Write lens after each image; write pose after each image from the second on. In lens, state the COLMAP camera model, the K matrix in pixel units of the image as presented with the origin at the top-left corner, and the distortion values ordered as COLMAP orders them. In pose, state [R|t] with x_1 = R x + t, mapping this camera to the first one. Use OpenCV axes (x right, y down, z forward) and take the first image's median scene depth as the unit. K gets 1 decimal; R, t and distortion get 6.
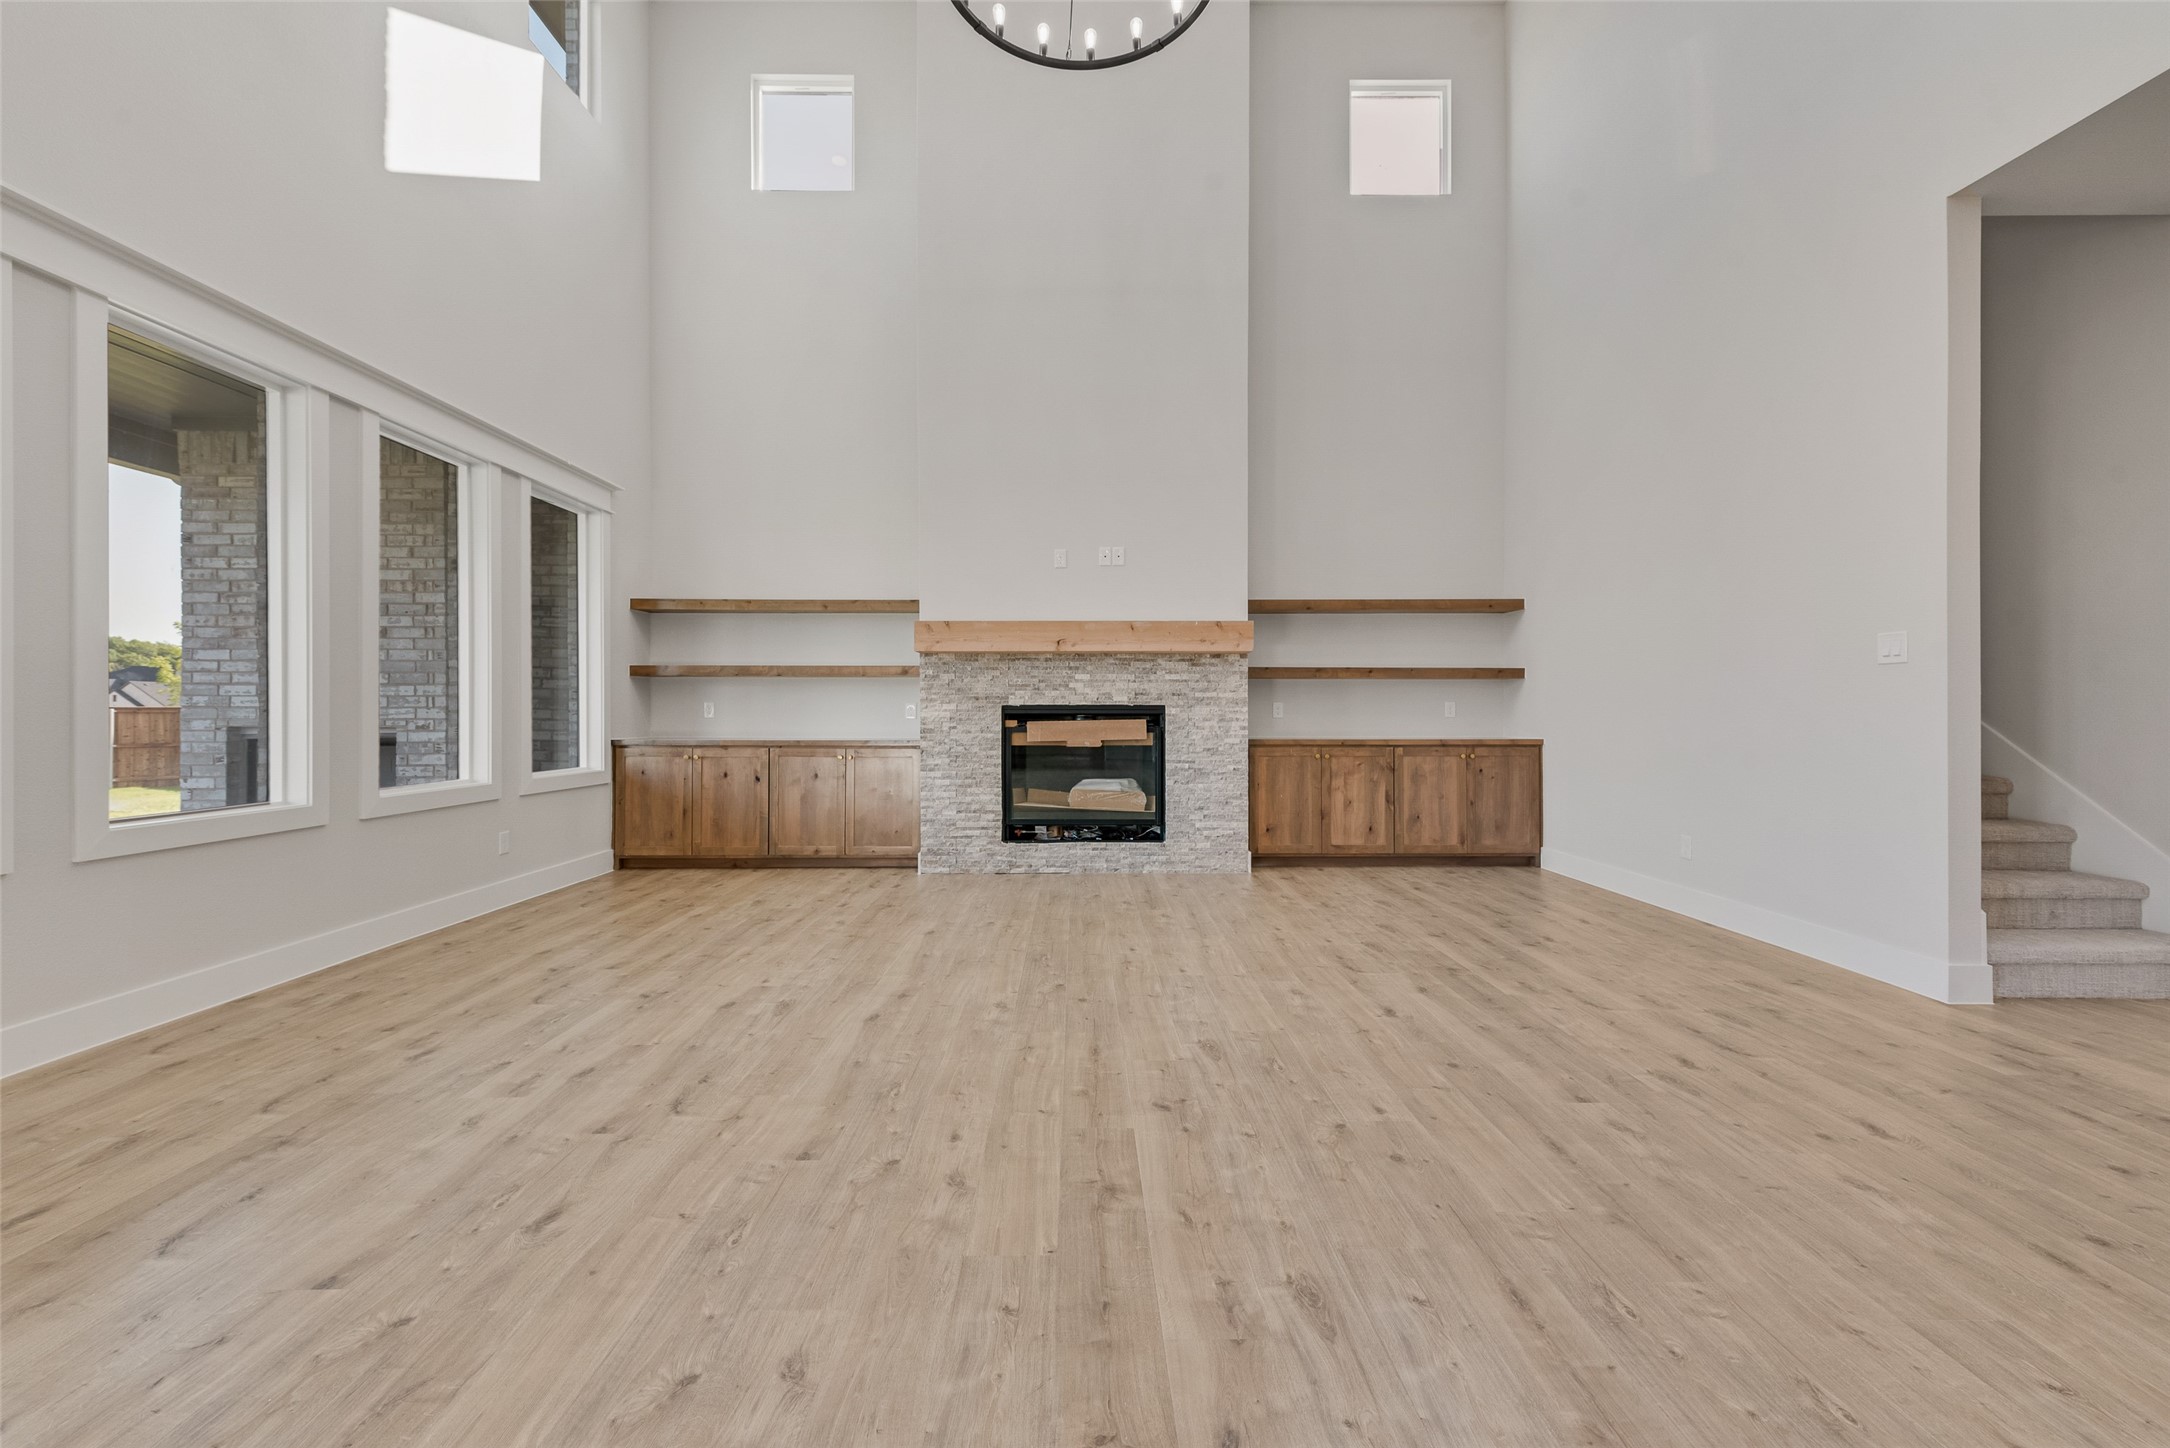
lens RADIAL K [[853.1, 0, 1083.0], [0, 853.1, 709.7], [0, 0, 1]] dist [0.016874, -0.004727]
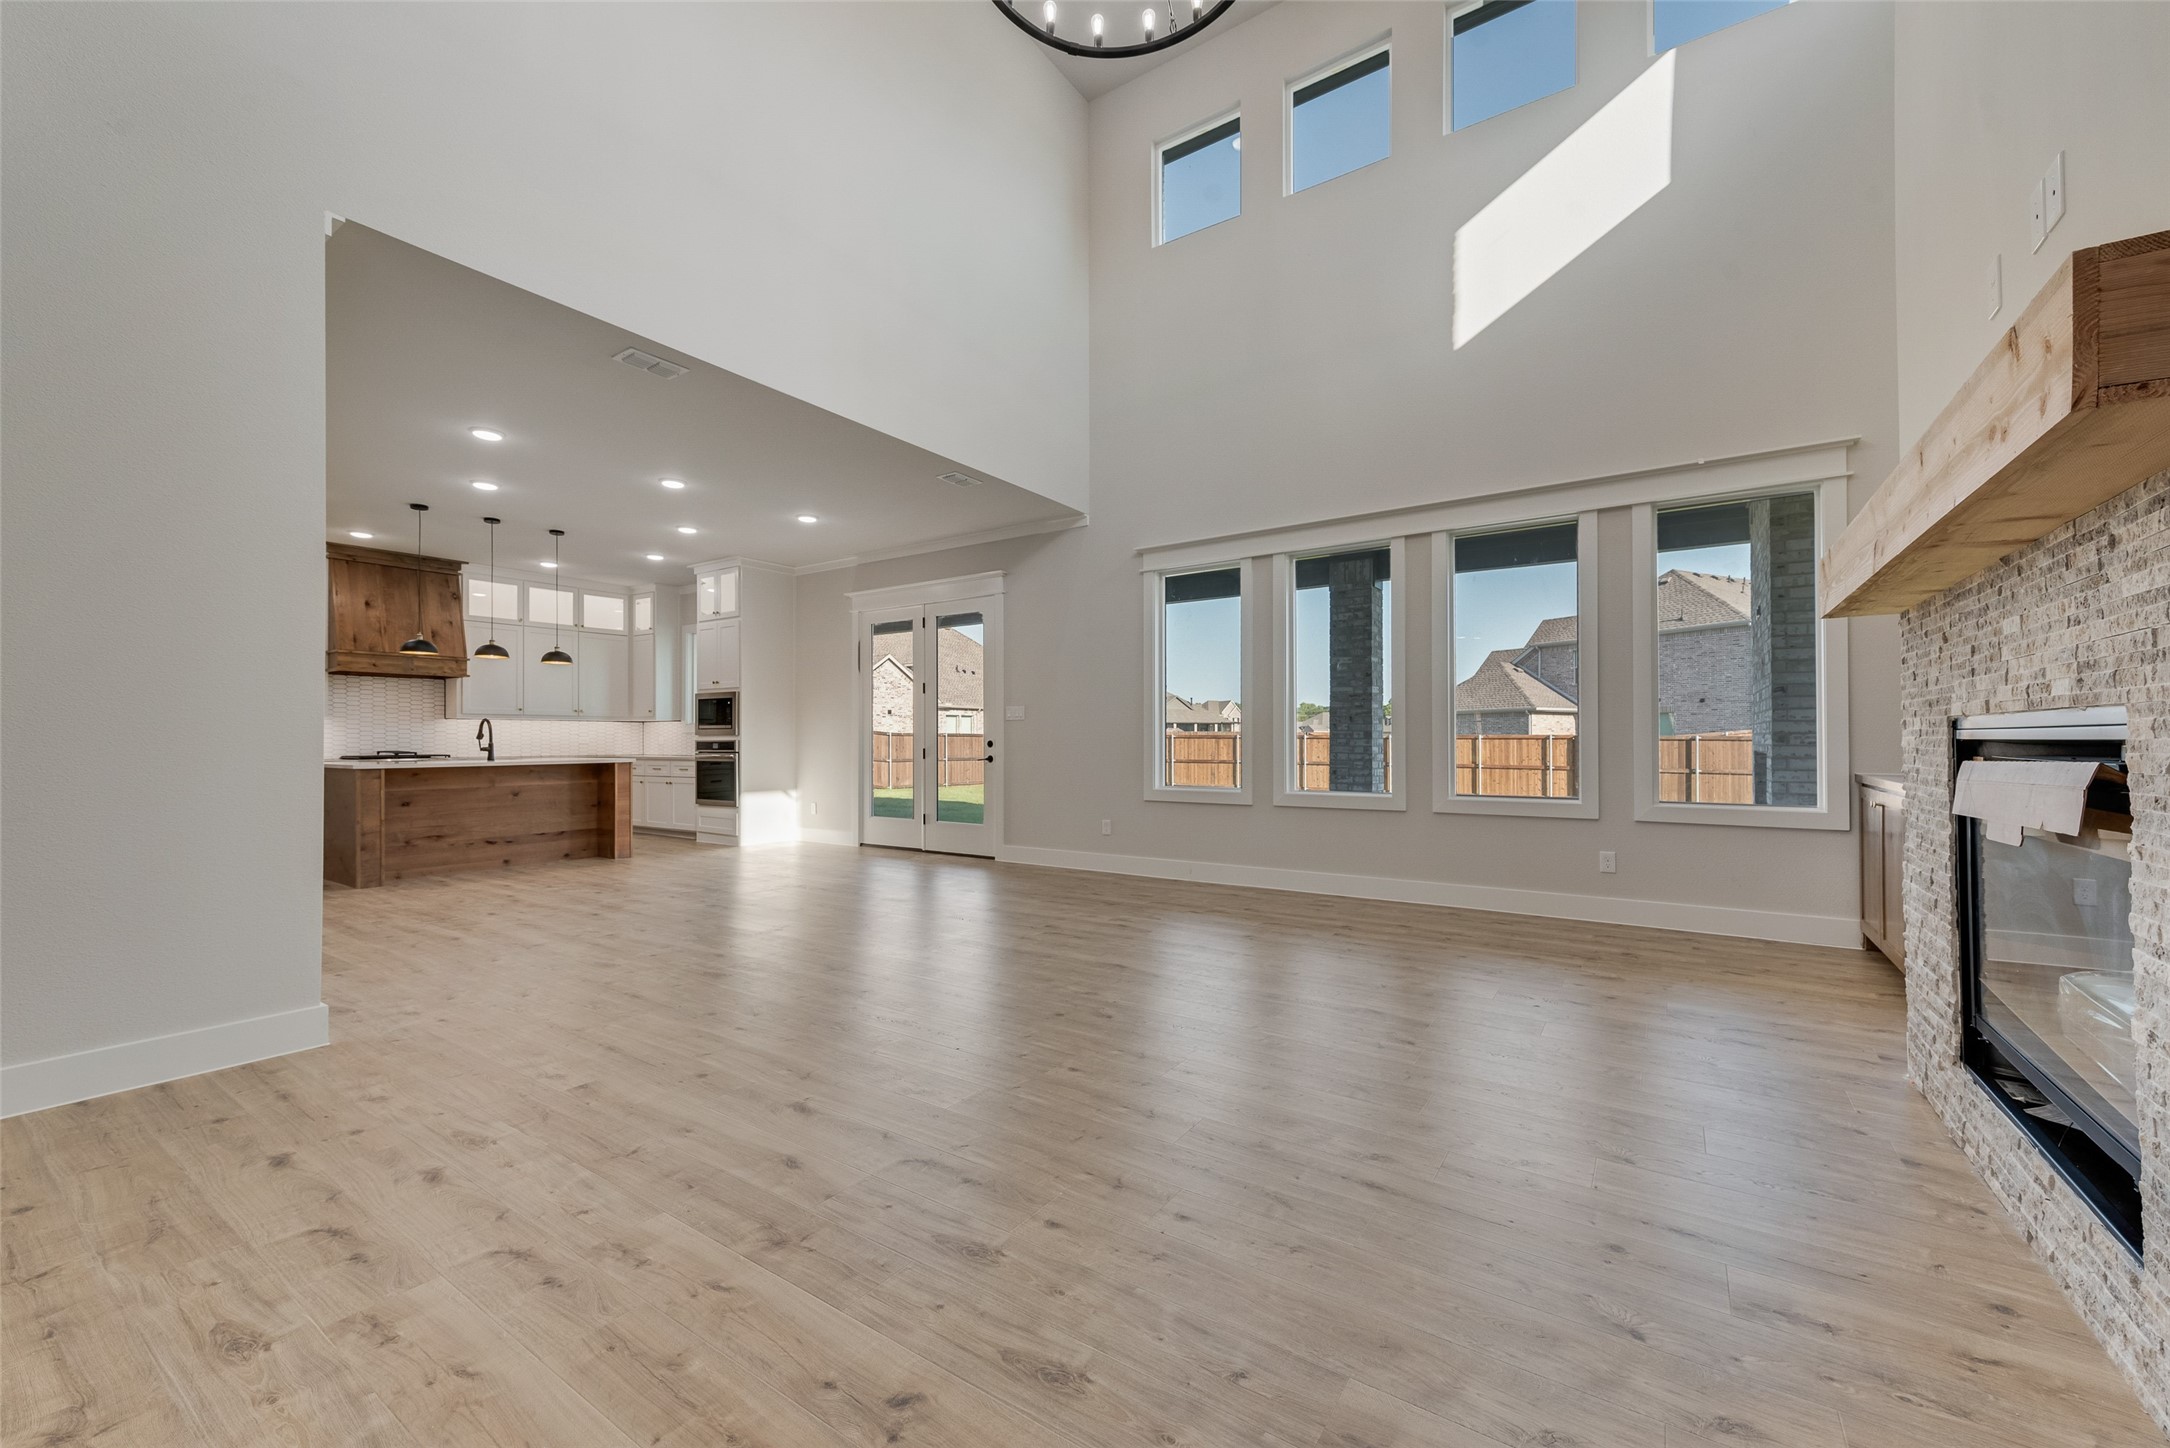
lens RADIAL K [[853.1, 0, 1082.6], [0, 853.1, 731.8], [0, 0, 1]] dist [0.016874, -0.004727]
pose [[-0.571013, -0.007338, -0.820908, 0.474843], [0.005243, 0.999907, -0.012585, 0.004033], [0.820924, -0.011491, -0.570921, 0.914907]]
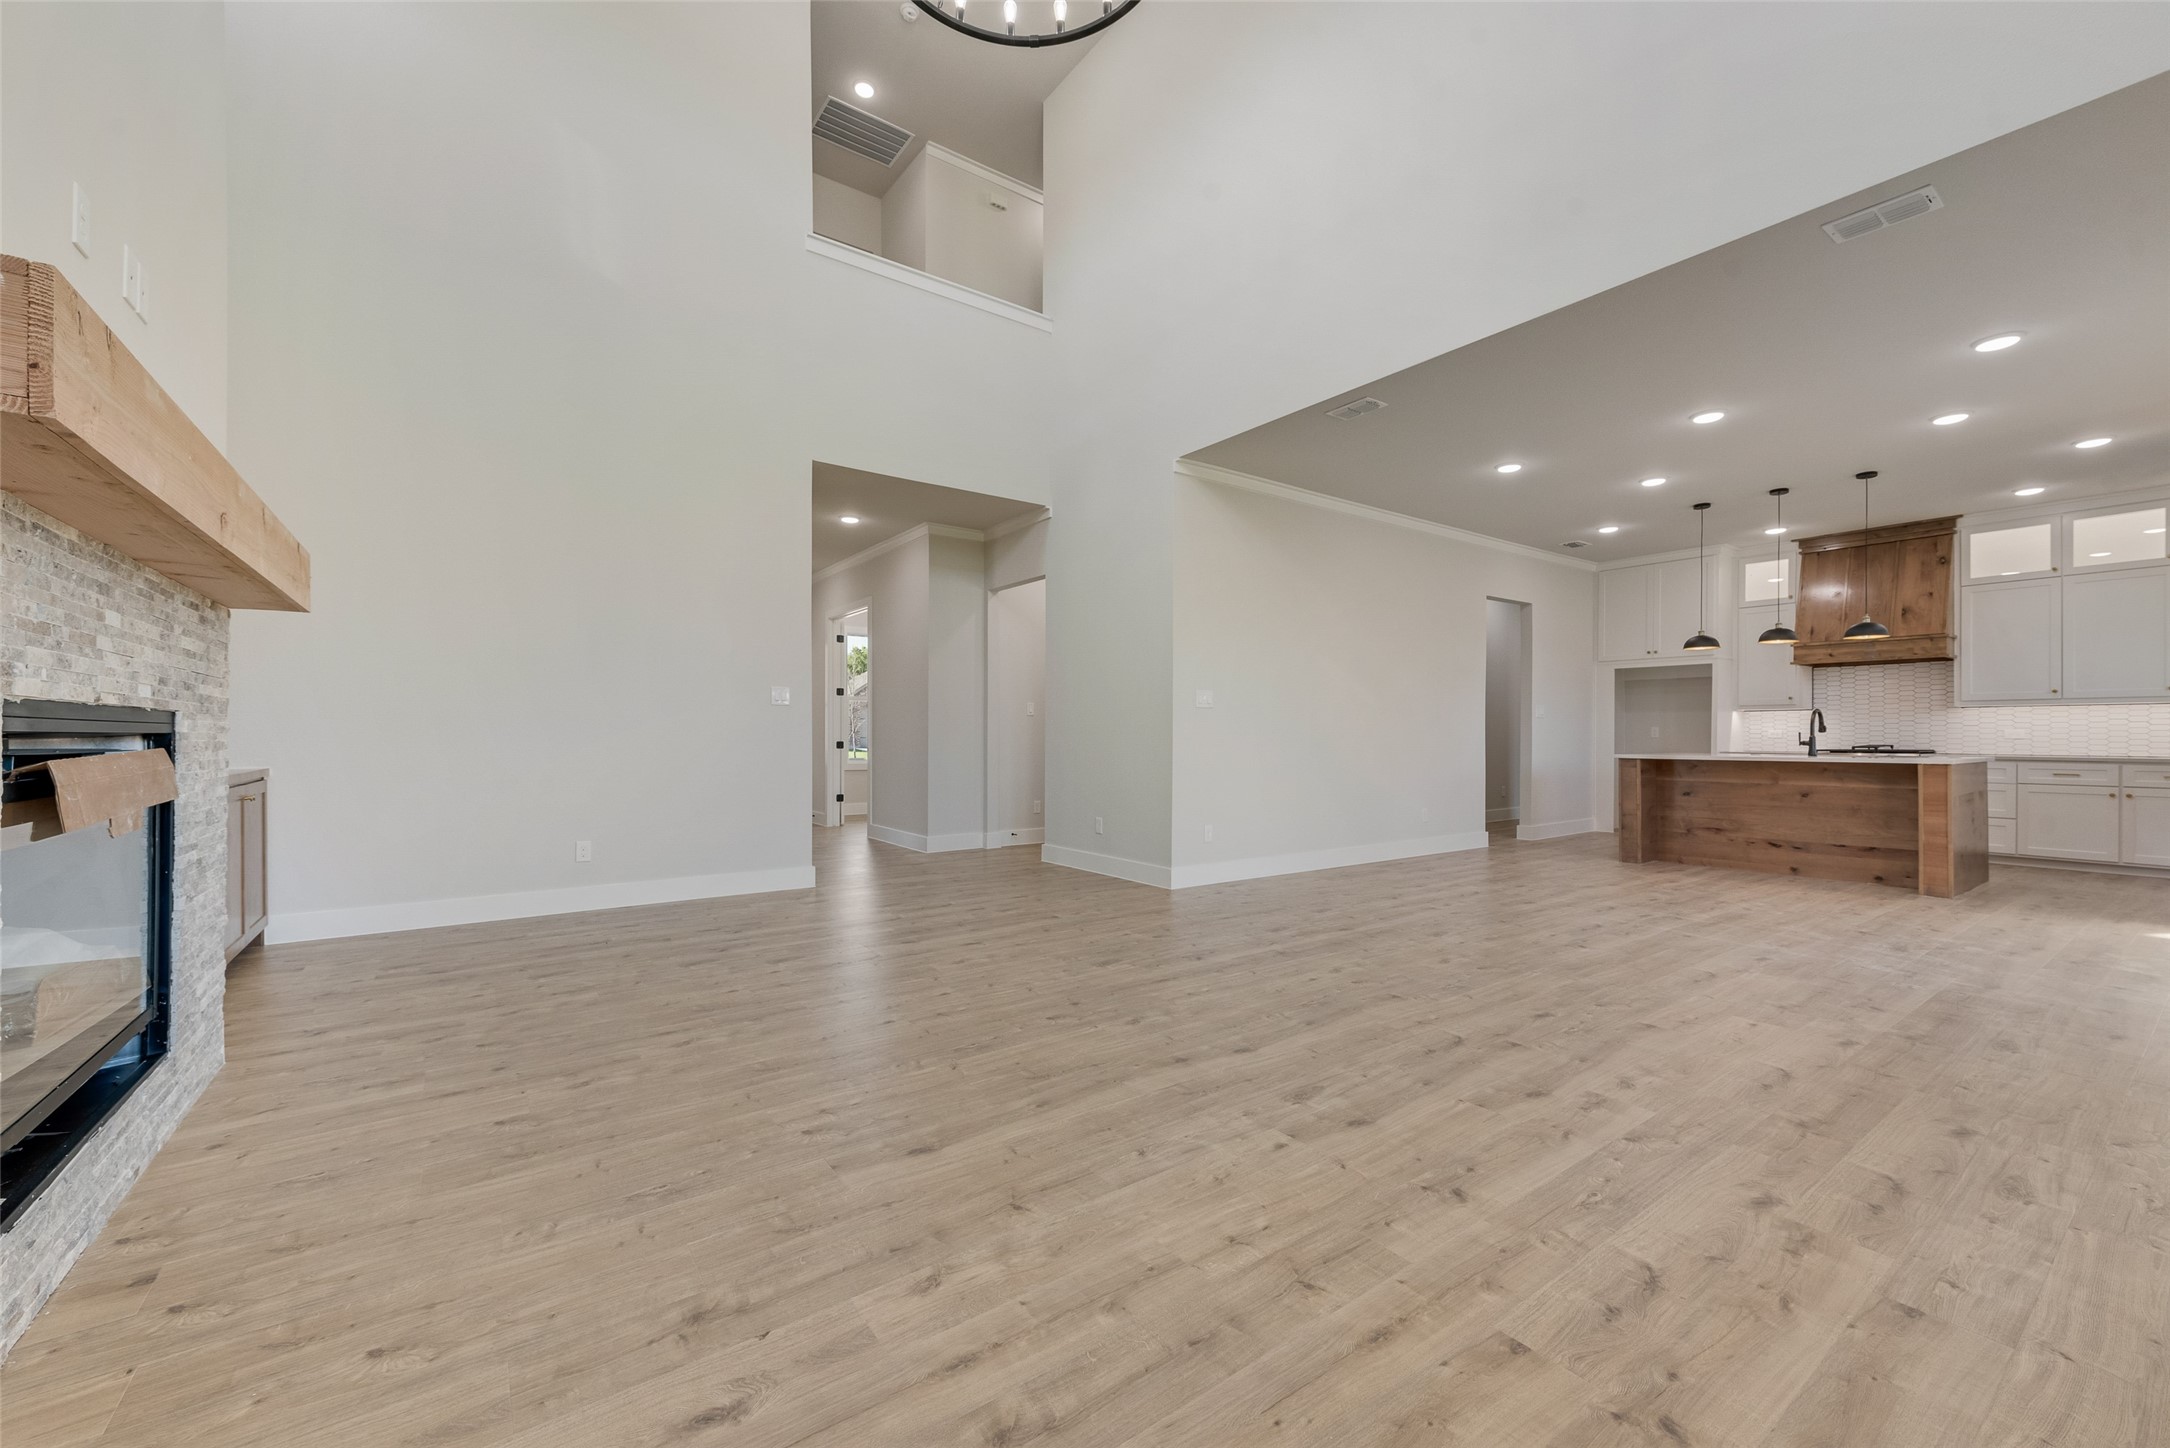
lens RADIAL K [[853.1, 0, 1085.4], [0, 853.1, 731.2], [0, 0, 1]] dist [0.016874, -0.004727]
pose [[-0.577881, 0.002611, 0.816117, -0.492625], [-0.004311, 0.999971, -0.006251, 0.004570], [-0.816109, -0.007131, -0.577853, 0.904654]]
